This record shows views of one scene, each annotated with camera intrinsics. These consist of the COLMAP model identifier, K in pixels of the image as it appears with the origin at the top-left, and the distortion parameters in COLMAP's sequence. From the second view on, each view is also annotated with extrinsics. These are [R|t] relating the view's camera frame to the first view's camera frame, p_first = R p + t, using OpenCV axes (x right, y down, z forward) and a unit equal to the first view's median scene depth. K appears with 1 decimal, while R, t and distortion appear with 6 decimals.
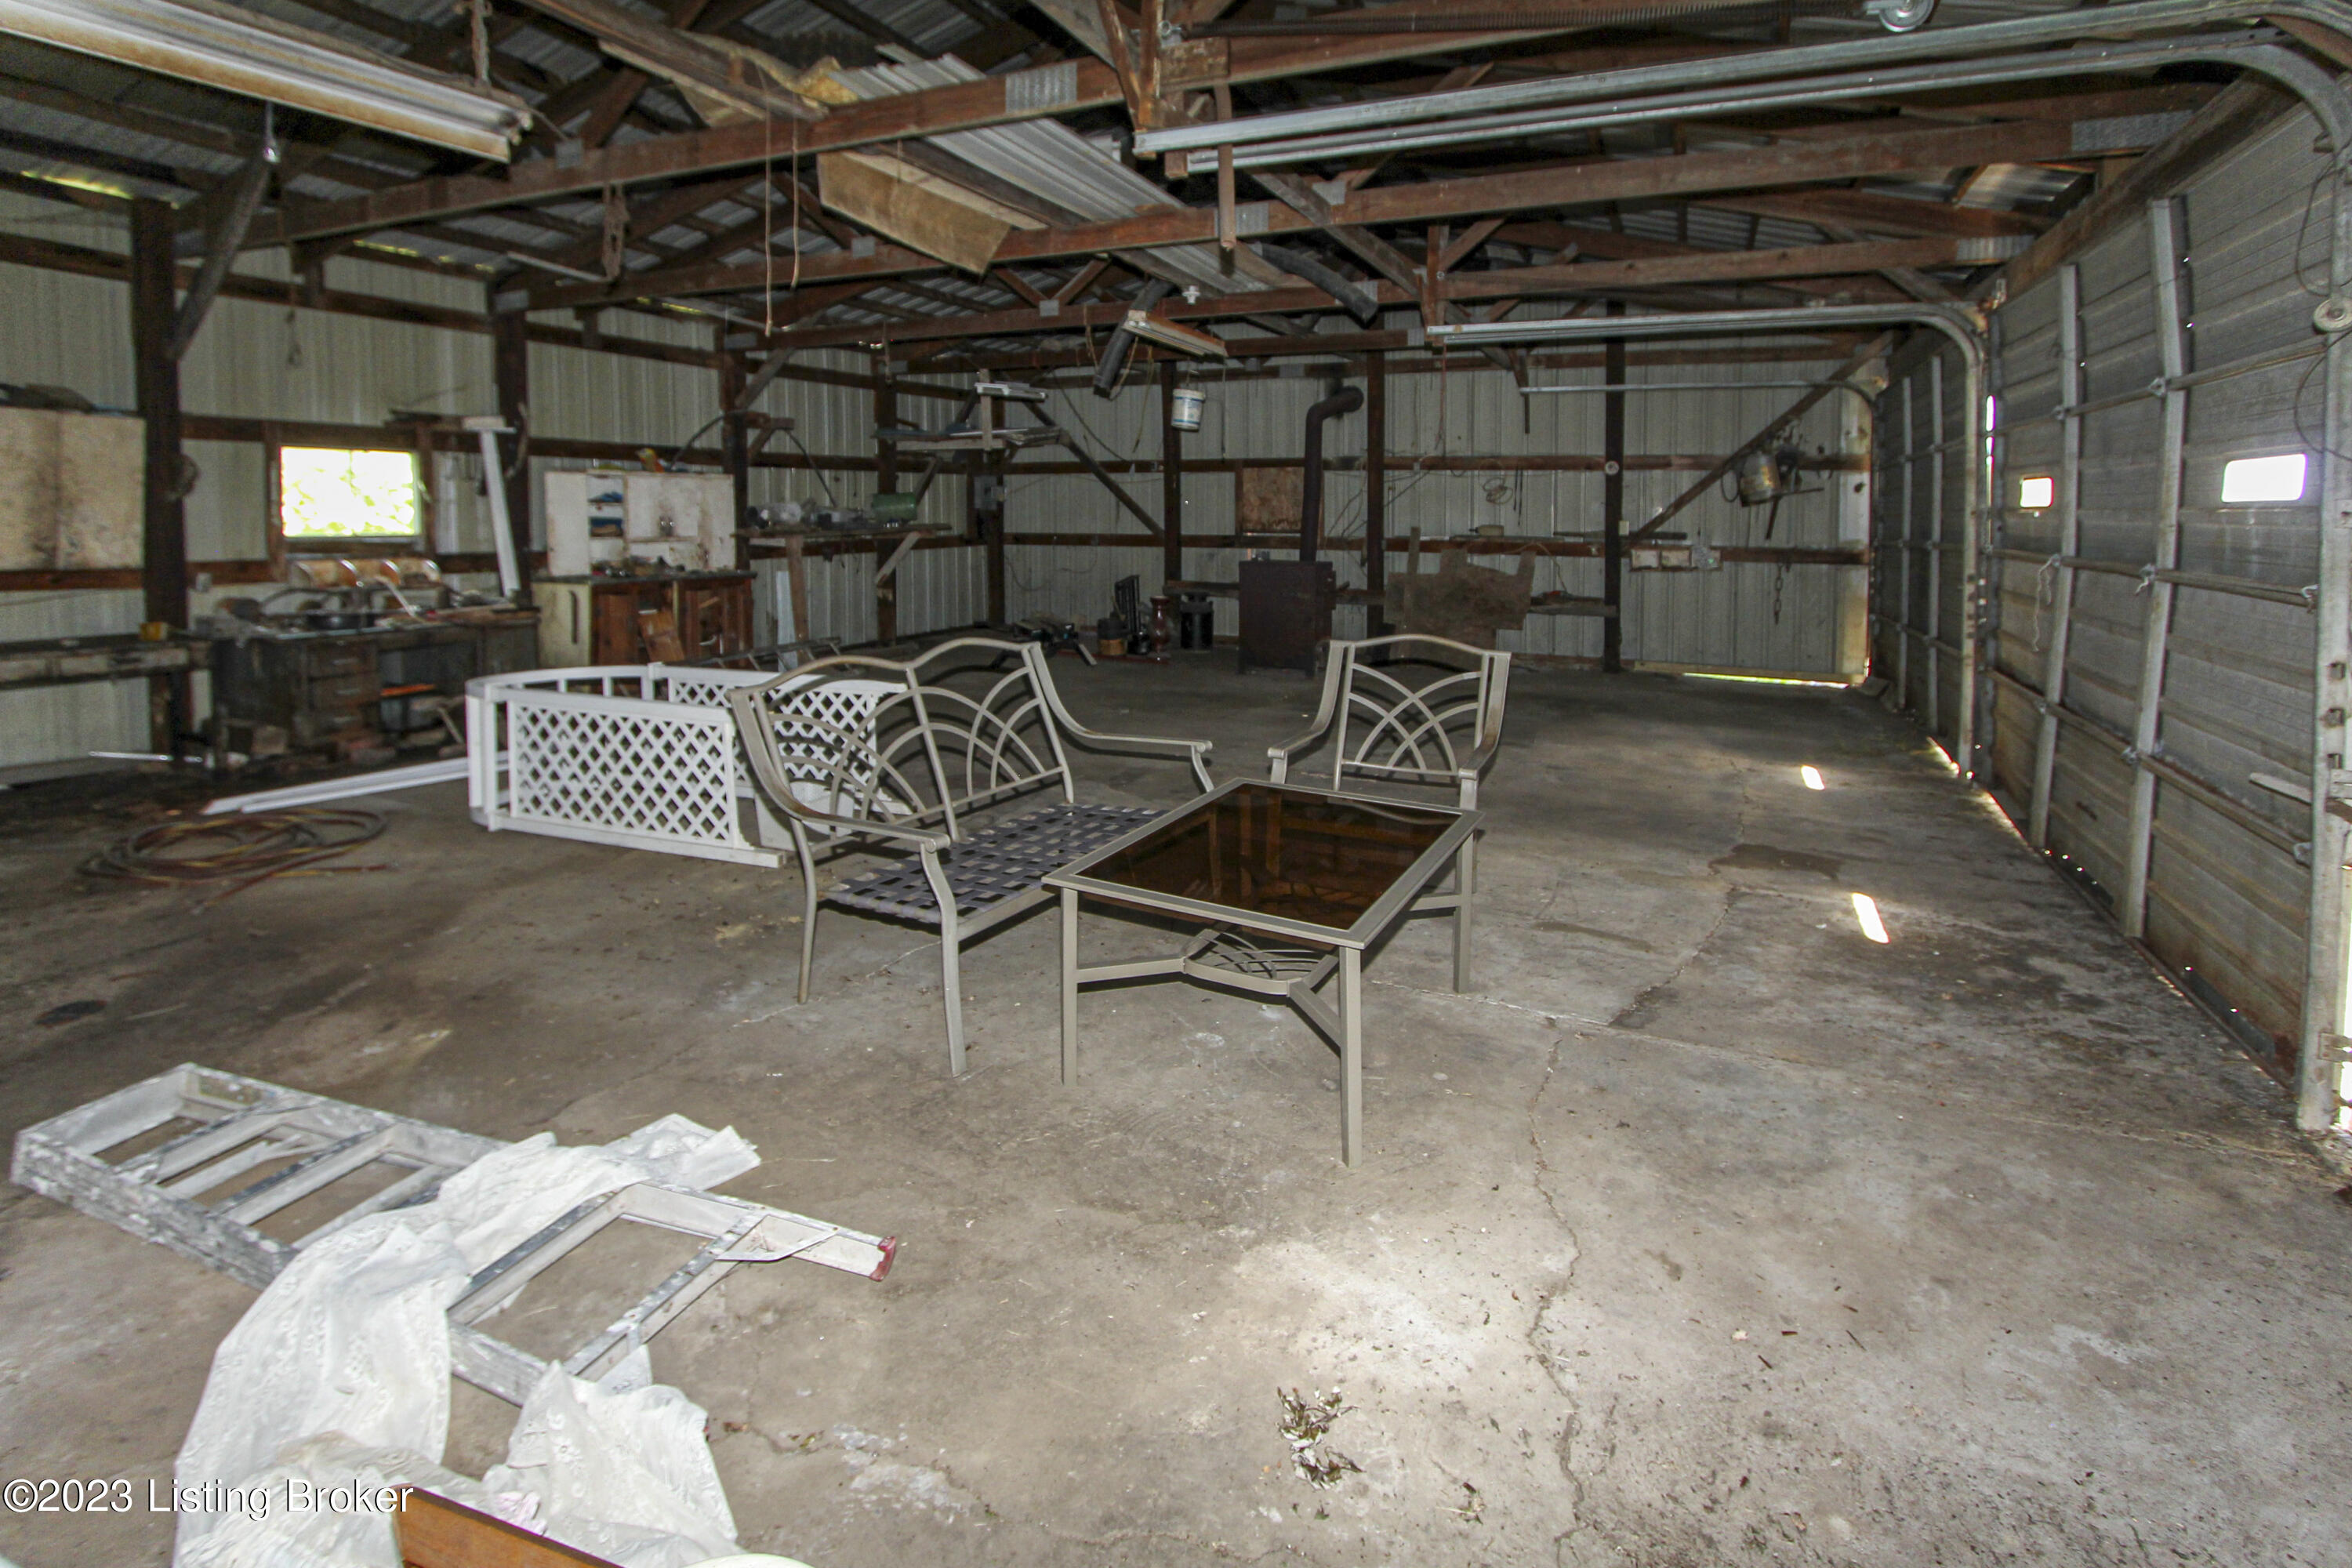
lens RADIAL K [[1110.3, 0, 1176.0], [0, 1110.3, 784.0], [0, 0, 1]] dist [0.000052, 0.000008]
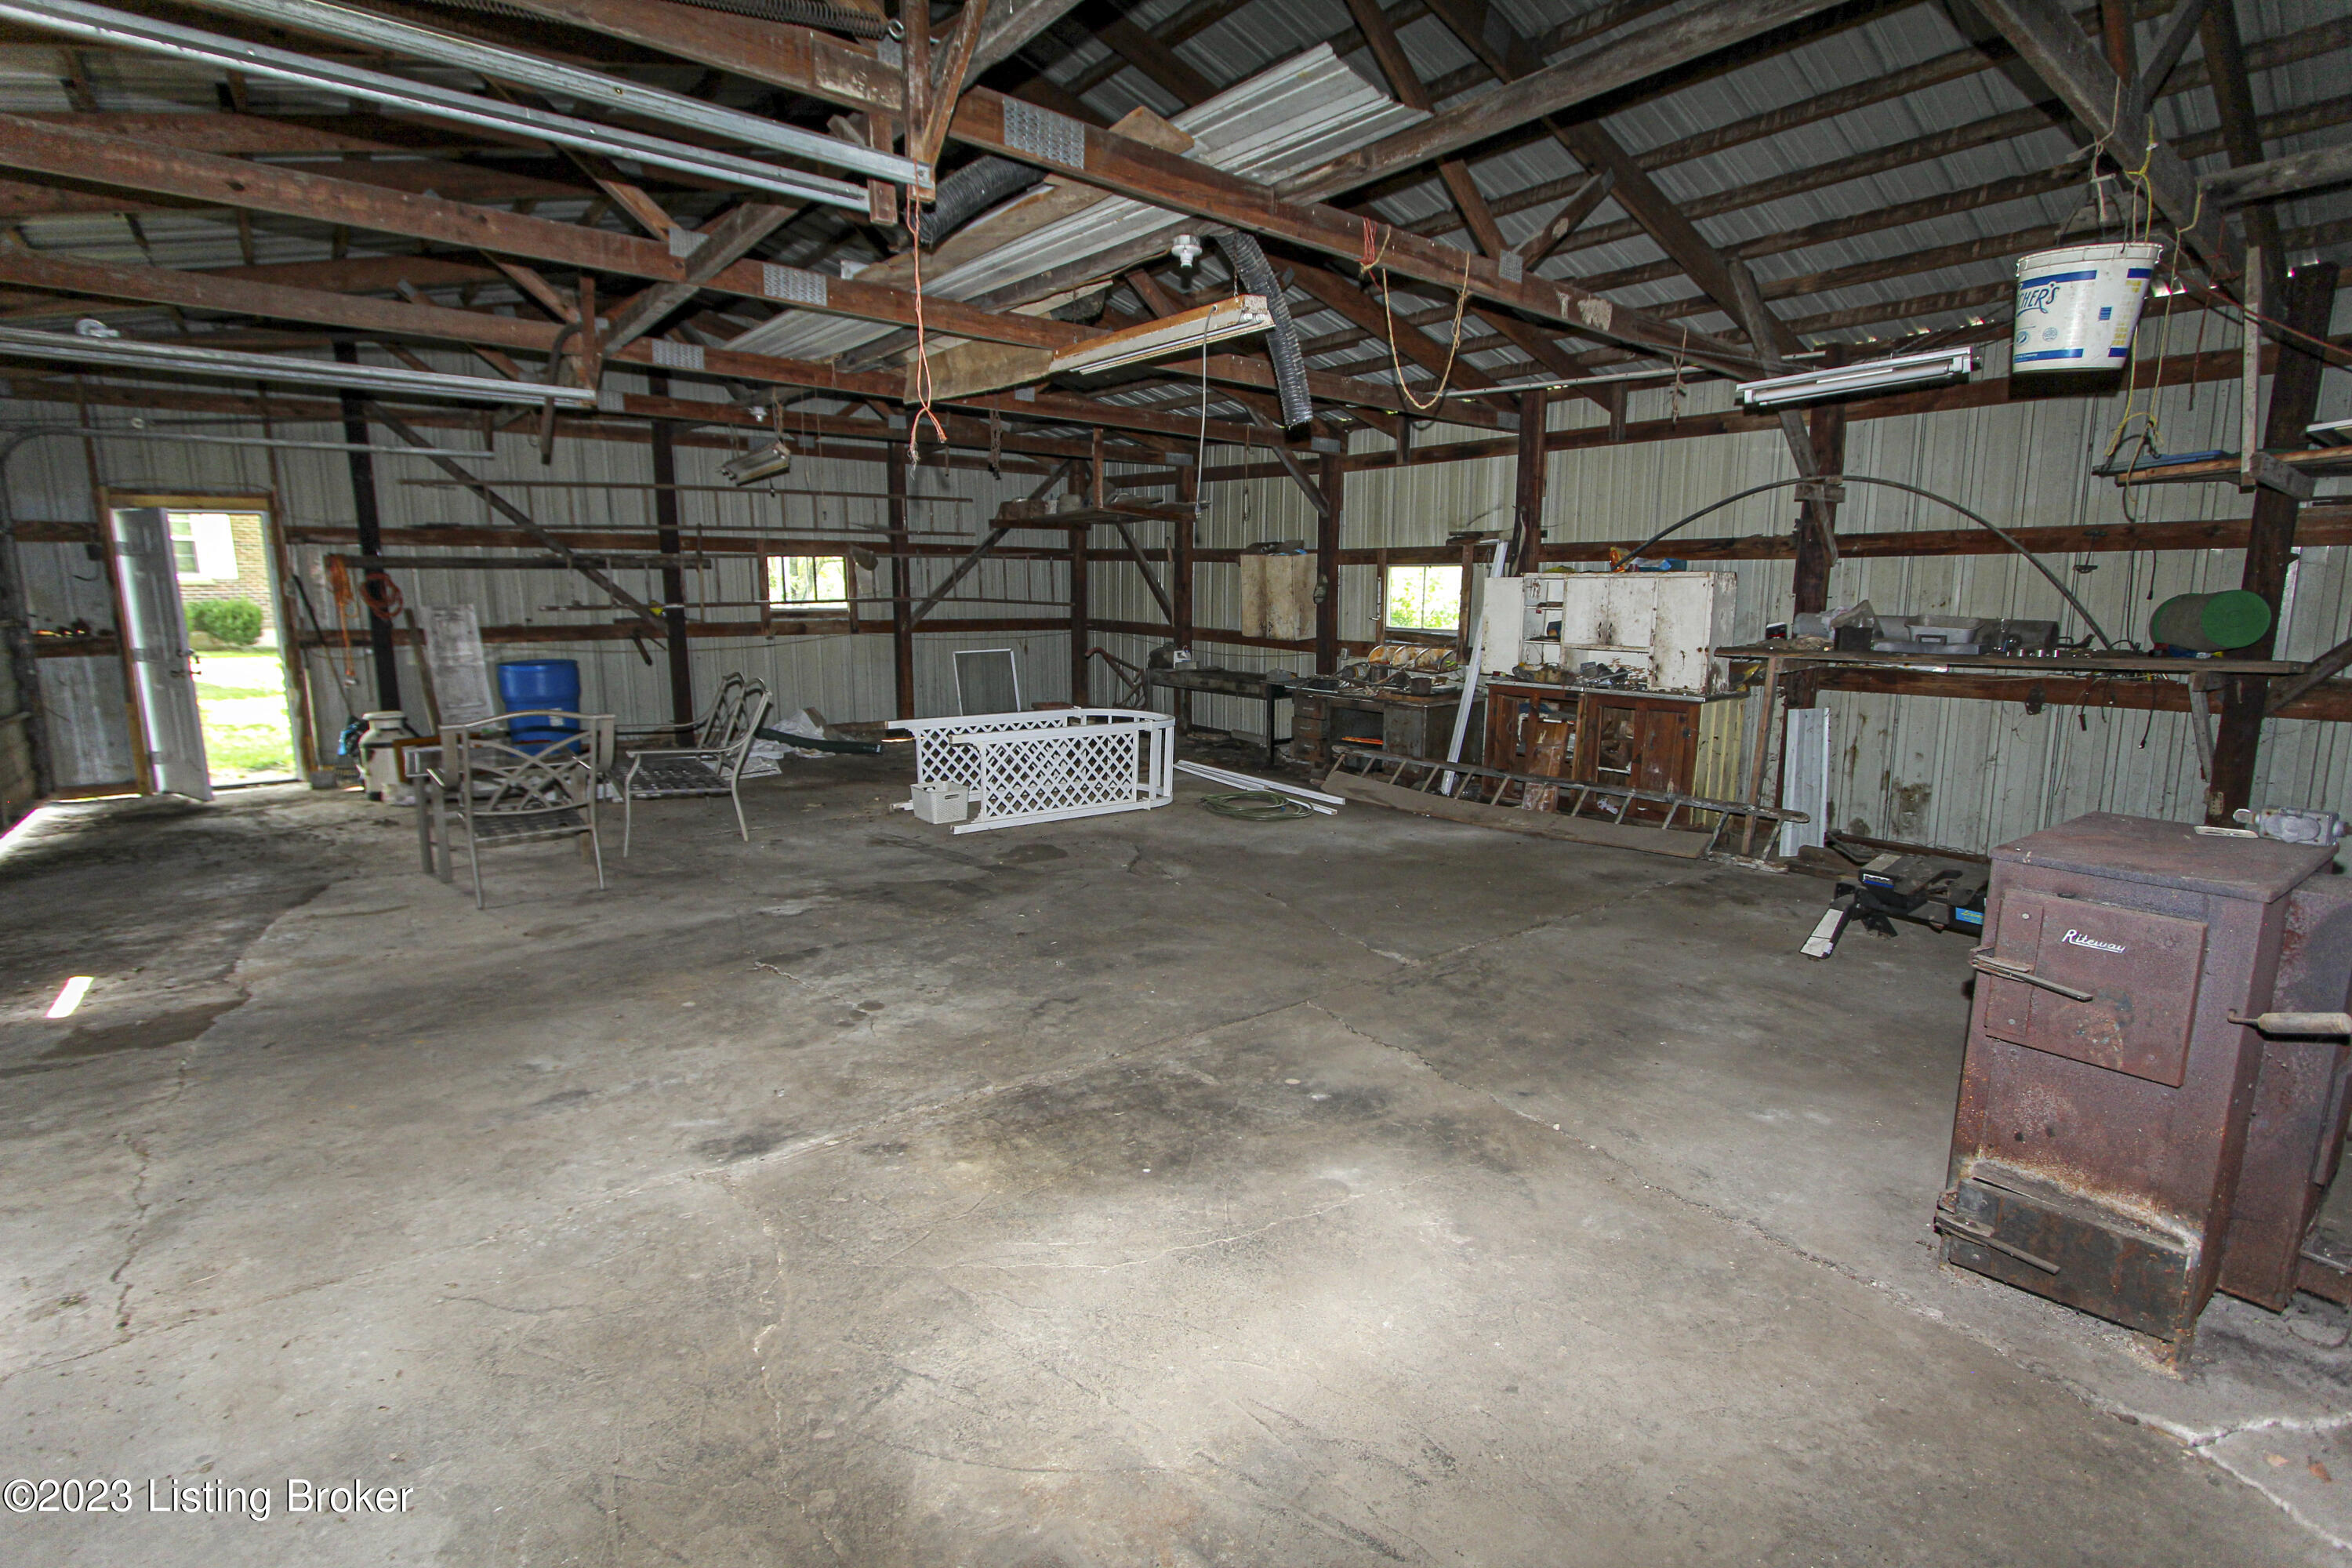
lens RADIAL K [[1110.3, 0, 1176.0], [0, 1110.3, 784.0], [0, 0, 1]] dist [0.000052, 0.000008]
pose [[-0.454619, 0.151596, -0.877691, 0.604655], [-0.212762, 0.938399, 0.272286, -0.364059], [0.864901, 0.310525, -0.394360, 1.388014]]
